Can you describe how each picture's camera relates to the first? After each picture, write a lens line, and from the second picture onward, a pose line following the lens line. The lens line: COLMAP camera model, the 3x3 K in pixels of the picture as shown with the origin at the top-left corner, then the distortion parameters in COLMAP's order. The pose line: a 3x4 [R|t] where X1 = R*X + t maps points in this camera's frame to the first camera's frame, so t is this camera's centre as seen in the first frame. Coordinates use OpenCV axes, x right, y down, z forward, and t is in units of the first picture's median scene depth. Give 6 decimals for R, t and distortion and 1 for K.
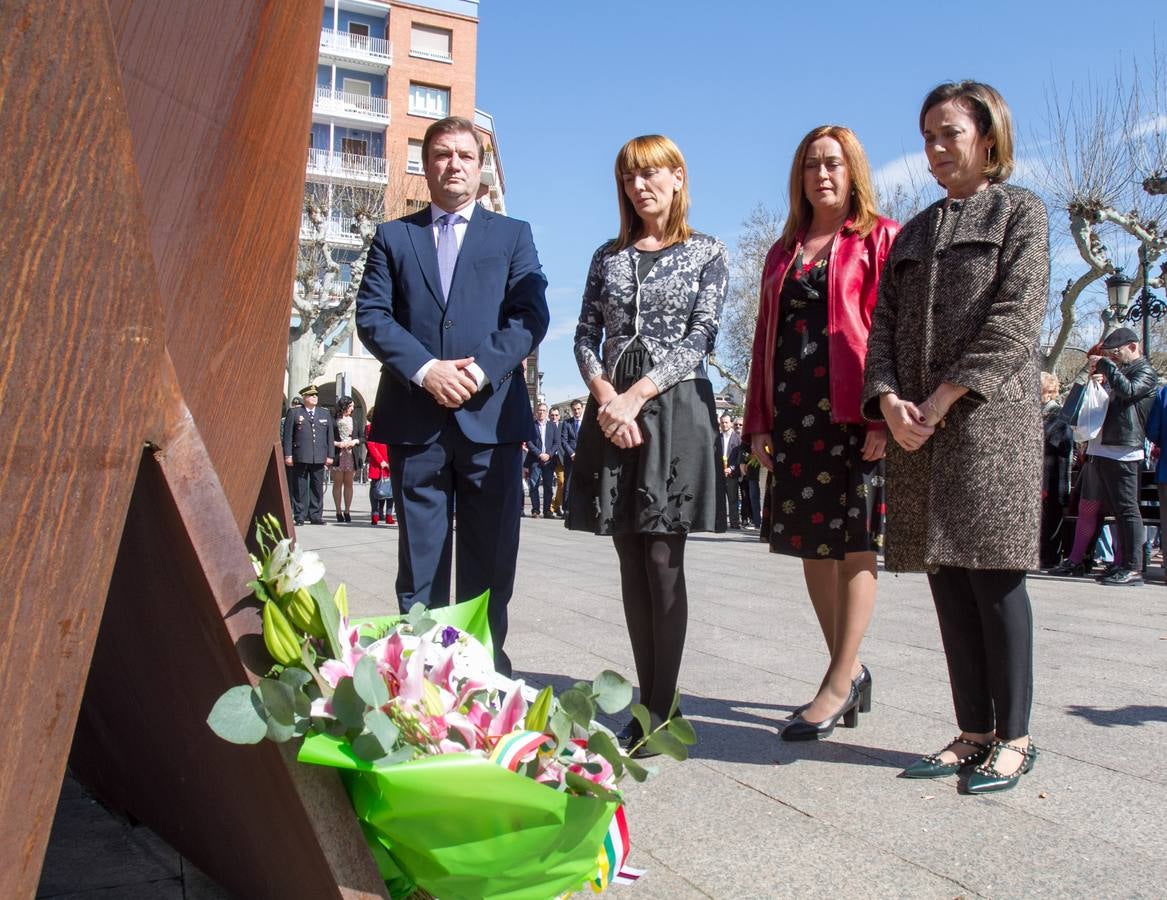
lens RADIAL K [[981.0, 0, 662.7], [0, 981.0, 464.6], [0, 0, 1]] dist [-0.085843, 0.049655]
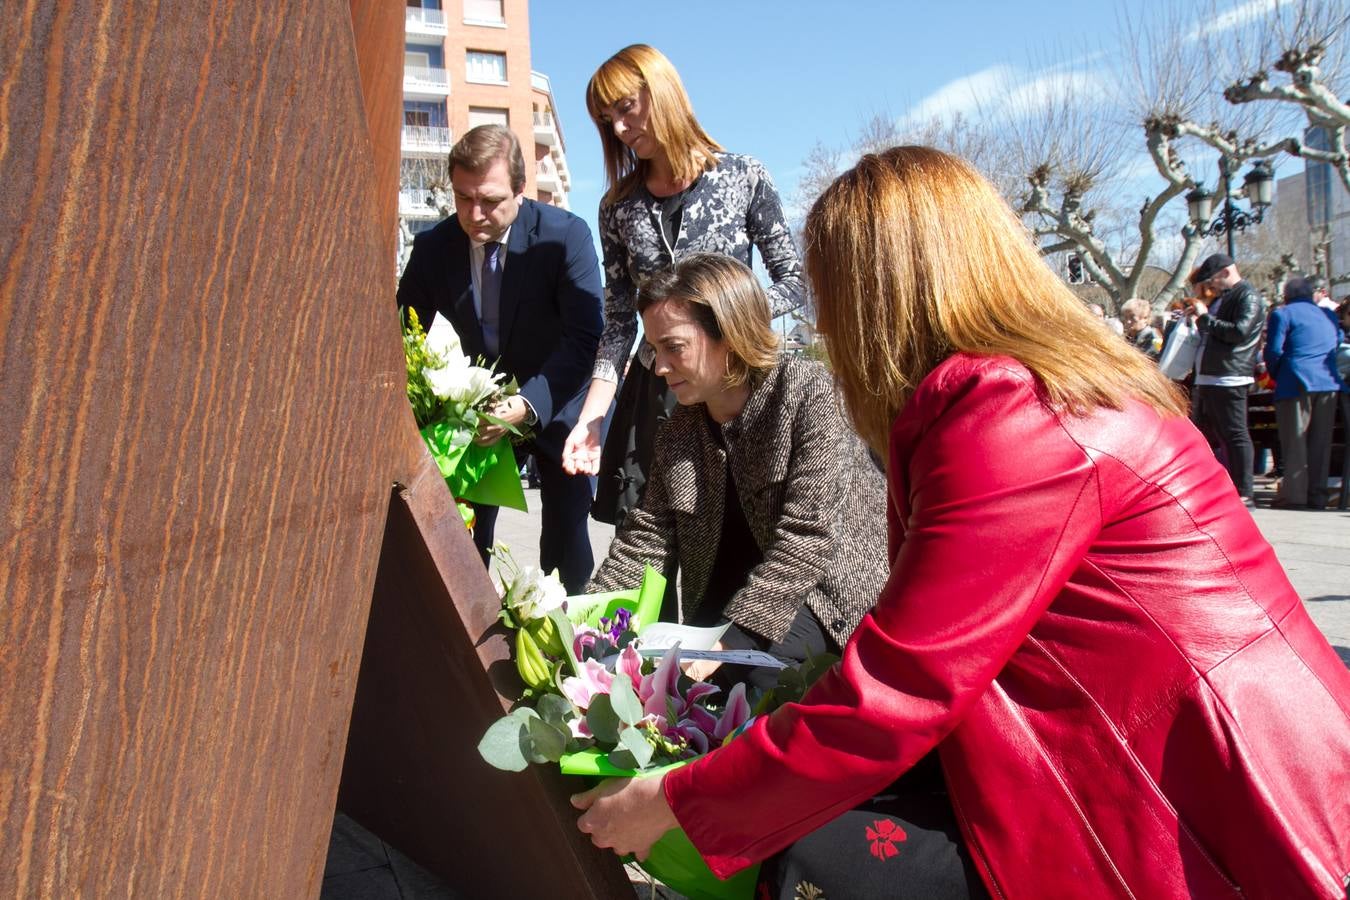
lens RADIAL K [[962.4, 0, 667.0], [0, 962.4, 459.1], [0, 0, 1]] dist [-0.085479, 0.040823]
pose [[0.995416, -0.060239, -0.074281, -0.035169], [0.063923, 0.996787, 0.048263, -0.015706], [0.071135, -0.052790, 0.996069, 0.004114]]
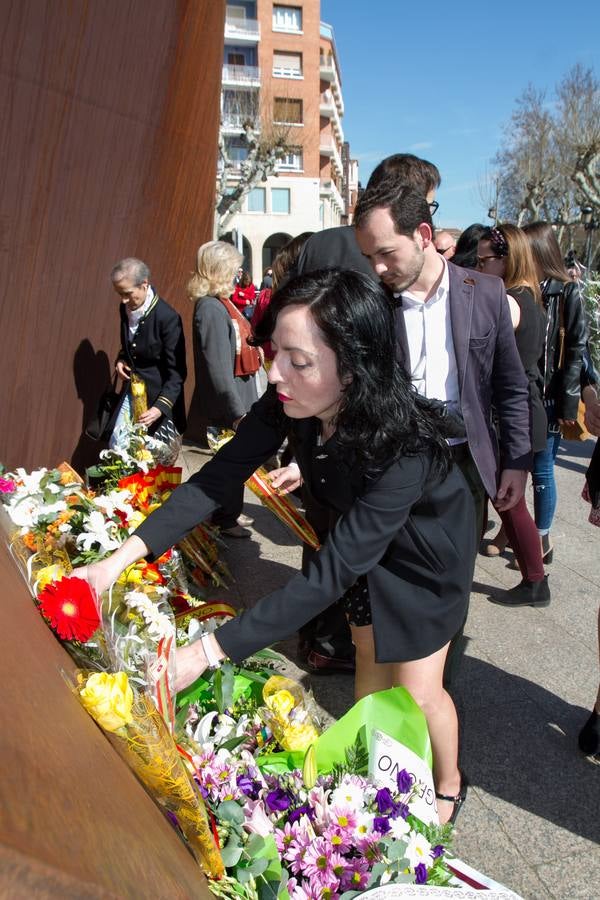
lens RADIAL K [[641.6, 0, 312.4], [0, 641.6, 446.6], [0, 0, 1]] dist [-0.085479, 0.040823]
pose [[0.979462, 0.040894, -0.197439, -0.063082], [0.011229, 0.966633, 0.255917, -0.132782], [0.201316, -0.252878, 0.946321, 0.123921]]
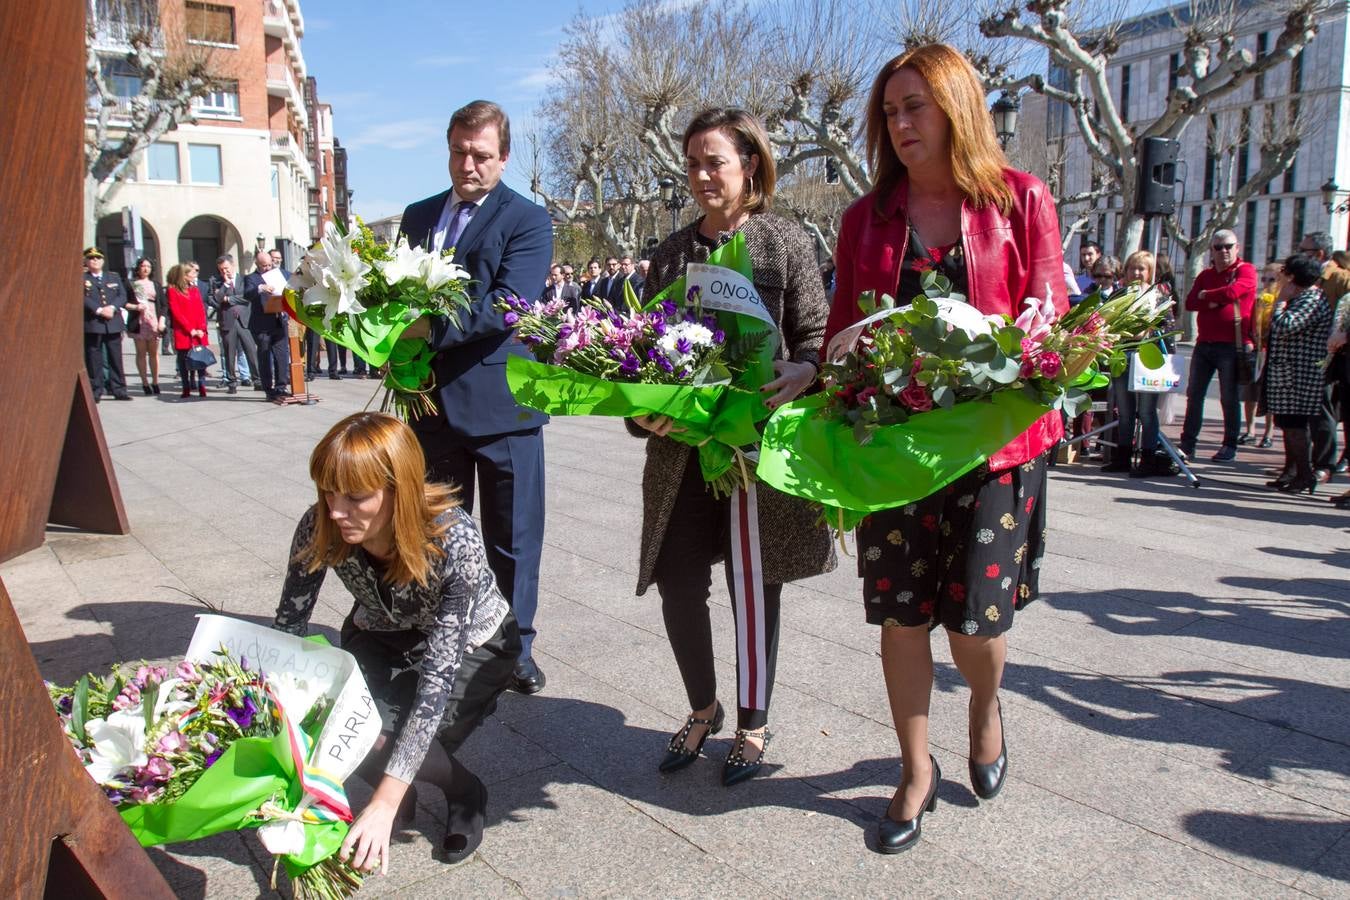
lens RADIAL K [[1006.6, 0, 648.1], [0, 1006.6, 436.7], [0, 0, 1]] dist [-0.085371, 0.045026]
pose [[0.987042, -0.042227, 0.154809, -0.023488], [0.018077, 0.987875, 0.154198, -0.105829], [-0.159444, -0.149402, 0.975837, 0.011961]]
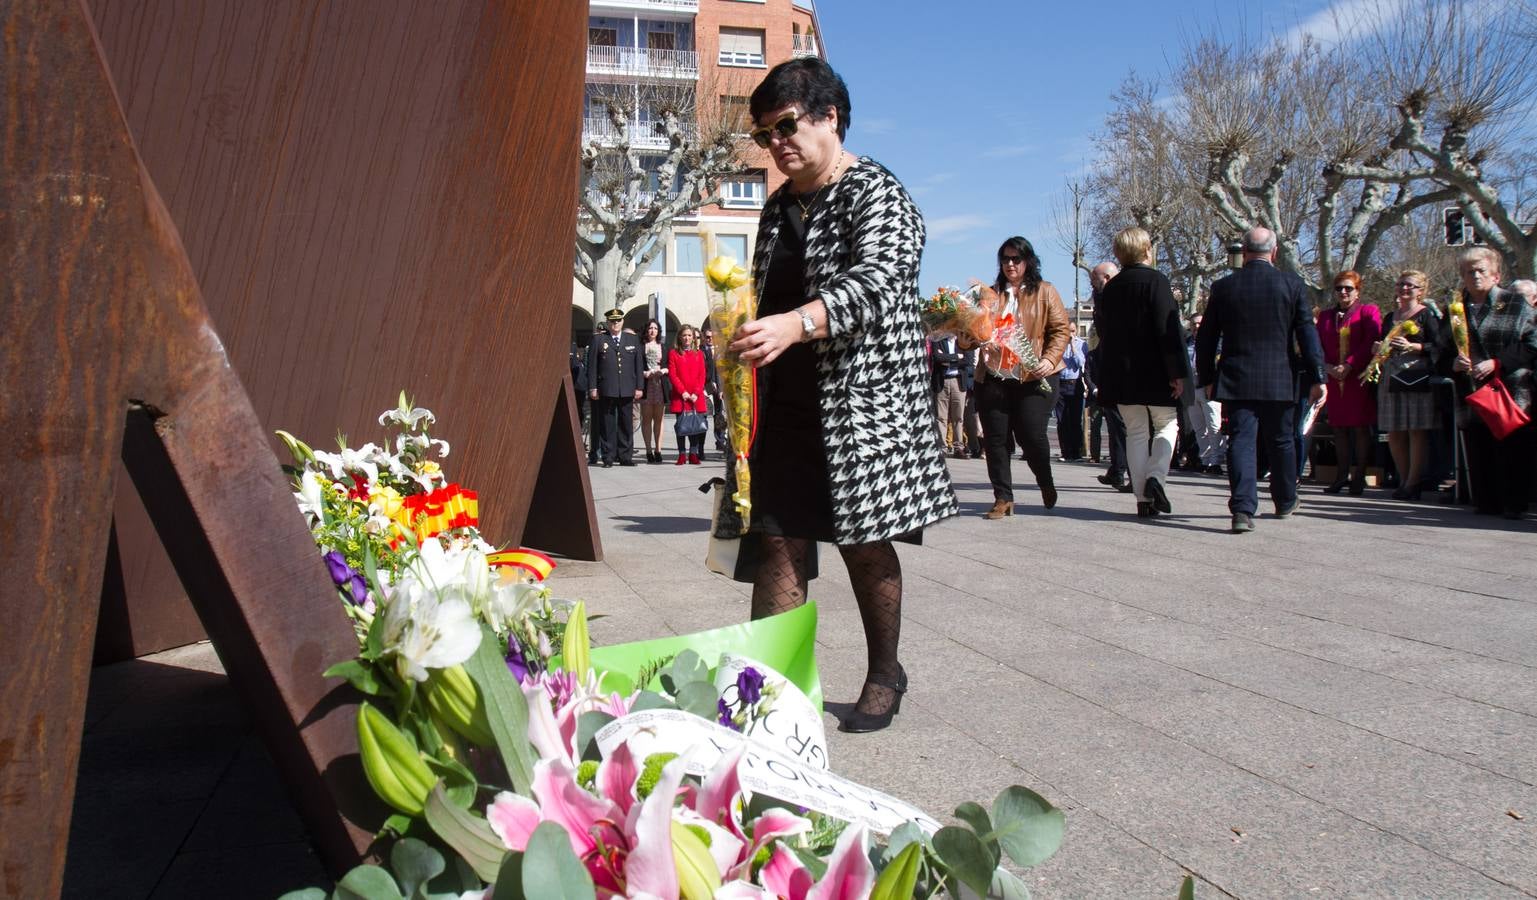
lens RADIAL K [[1120.4, 0, 773.4], [0, 1120.4, 414.8], [0, 0, 1]] dist [-0.083793, 0.044545]
pose [[0.976118, -0.019090, -0.216399, -0.013633], [0.023958, 0.999515, 0.019898, -0.003954], [0.215914, -0.024607, 0.976102, 0.098883]]
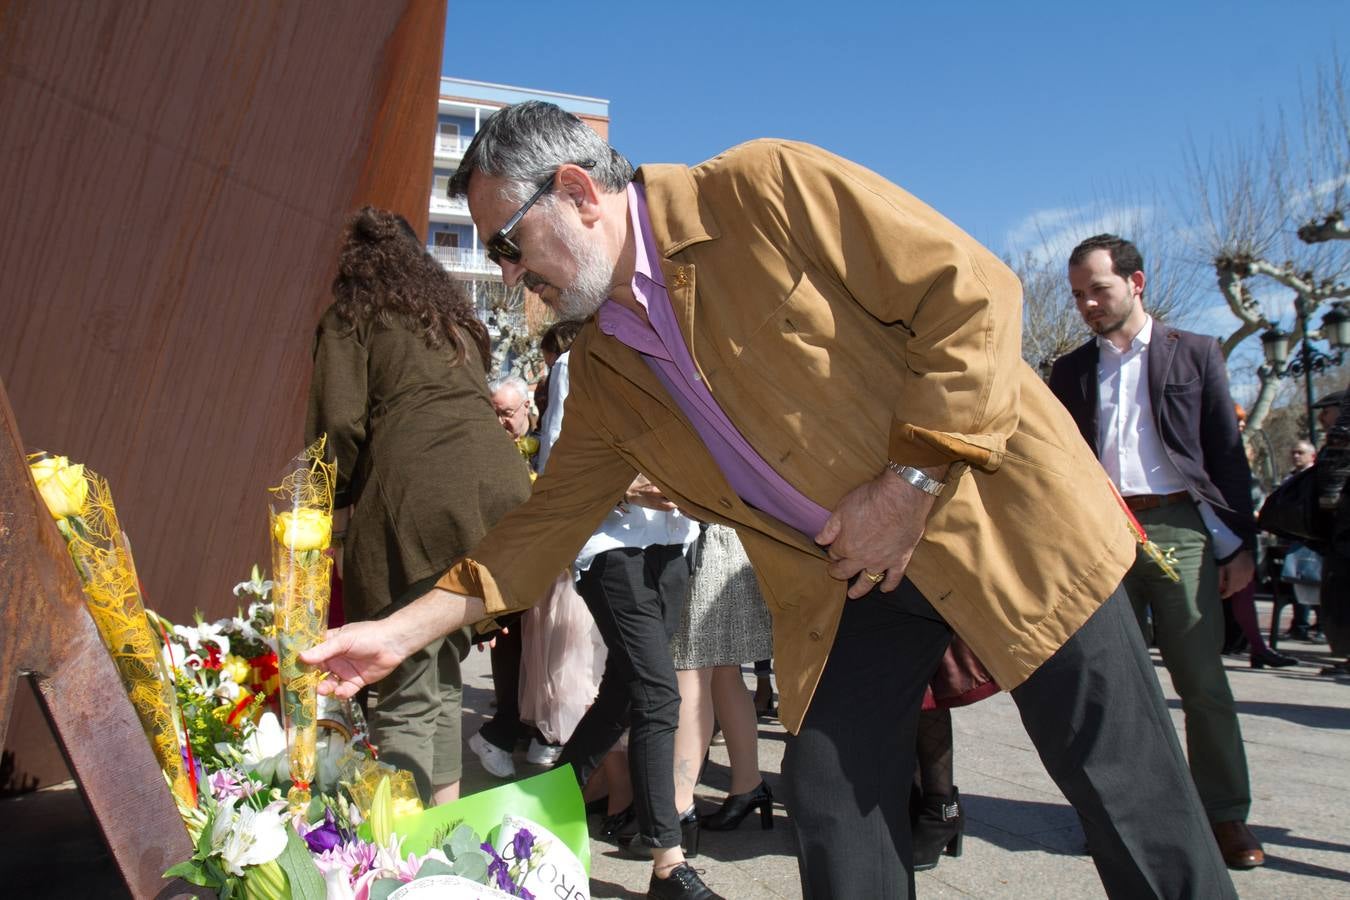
lens RADIAL K [[962.4, 0, 672.3], [0, 962.4, 466.9], [0, 0, 1]] dist [-0.085479, 0.040823]
pose [[0.990960, -0.032595, -0.130135, 0.004753], [0.022876, 0.996884, -0.075494, -0.021802], [0.132190, 0.071835, 0.988618, 0.076785]]
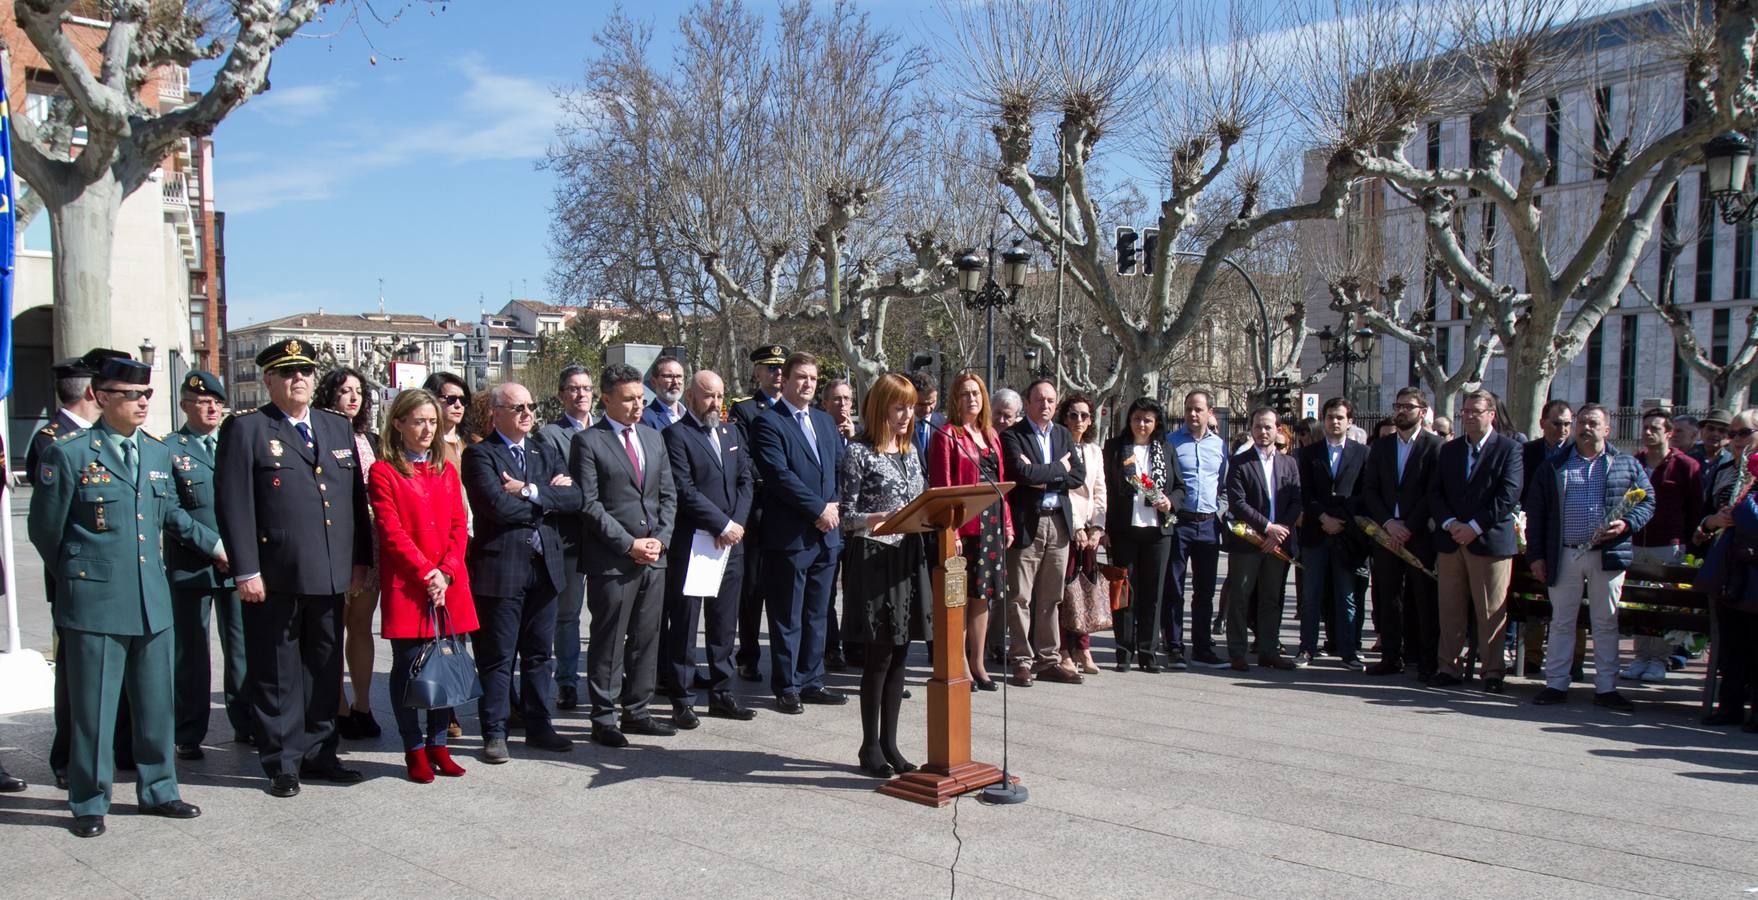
lens RADIAL K [[1426.8, 0, 855.8], [0, 1426.8, 571.9], [0, 0, 1]] dist [-0.084383, 0.046249]
pose [[0.947489, -0.046425, 0.316400, -0.918526], [0.012141, 0.993915, 0.109480, -0.148215], [-0.319557, -0.099890, 0.942287, 1.371340]]
